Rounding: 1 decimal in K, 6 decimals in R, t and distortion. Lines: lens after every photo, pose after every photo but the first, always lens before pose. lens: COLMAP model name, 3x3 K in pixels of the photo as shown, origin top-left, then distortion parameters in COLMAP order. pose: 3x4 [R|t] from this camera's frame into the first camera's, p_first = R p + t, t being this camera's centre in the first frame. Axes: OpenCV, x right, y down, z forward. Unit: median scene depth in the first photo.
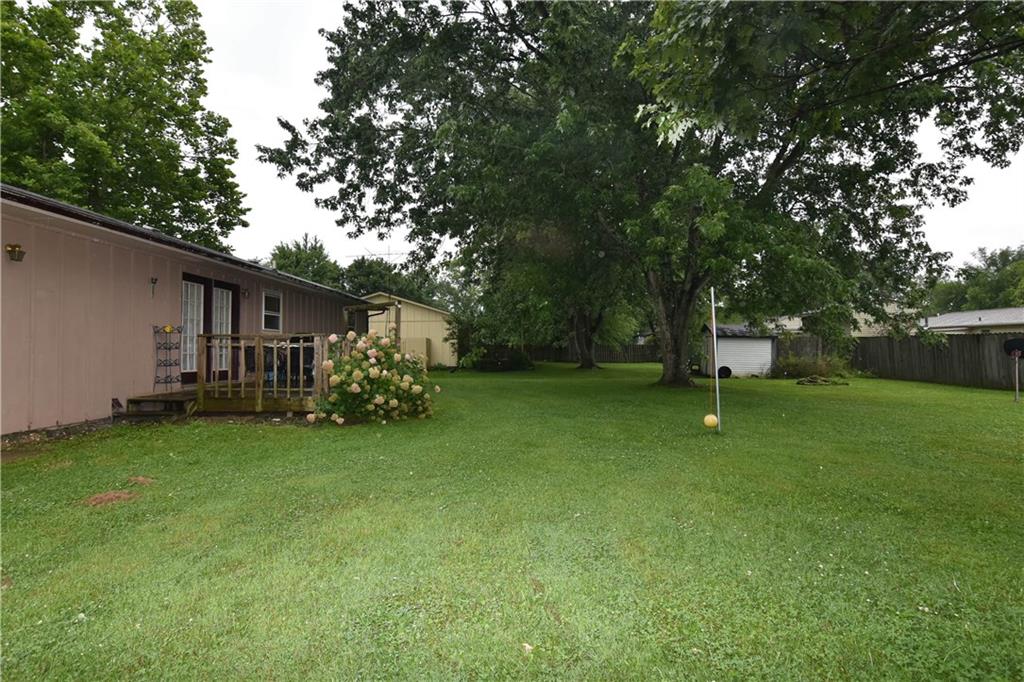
lens RADIAL K [[517.7, 0, 512.0], [0, 517.7, 341.0], [0, 0, 1]] dist [-0.004522, -0.001252]
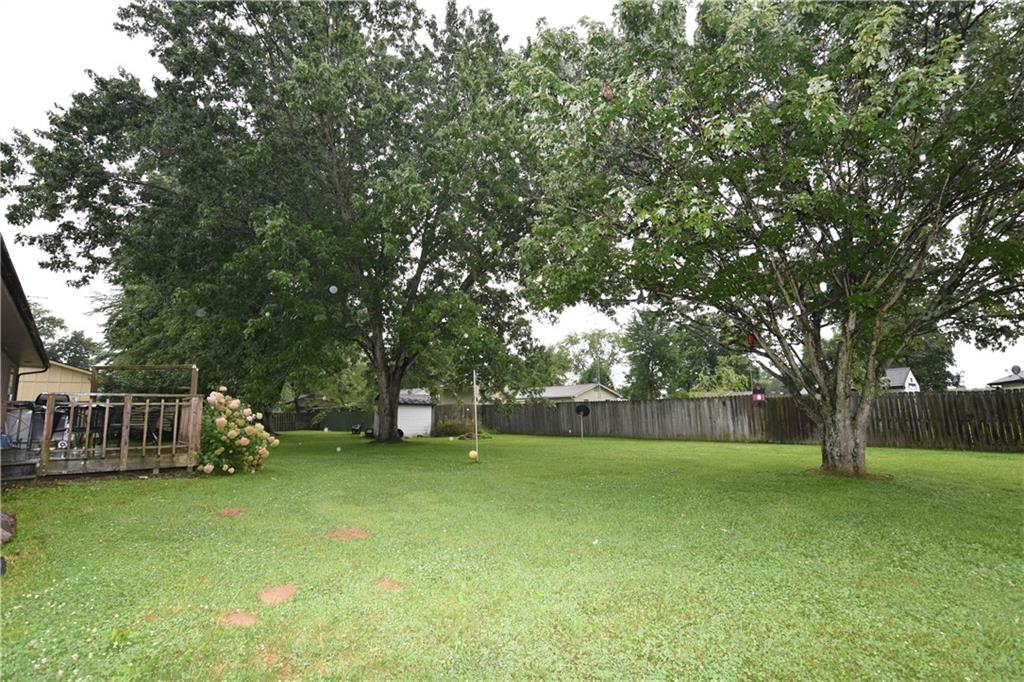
lens RADIAL K [[517.7, 0, 512.0], [0, 517.7, 341.0], [0, 0, 1]] dist [-0.004522, -0.001252]
pose [[0.743380, 0.088883, 0.662938, -0.354710], [0.001757, 0.990869, -0.134820, 0.014938], [-0.668867, 0.101387, 0.736435, -0.143386]]
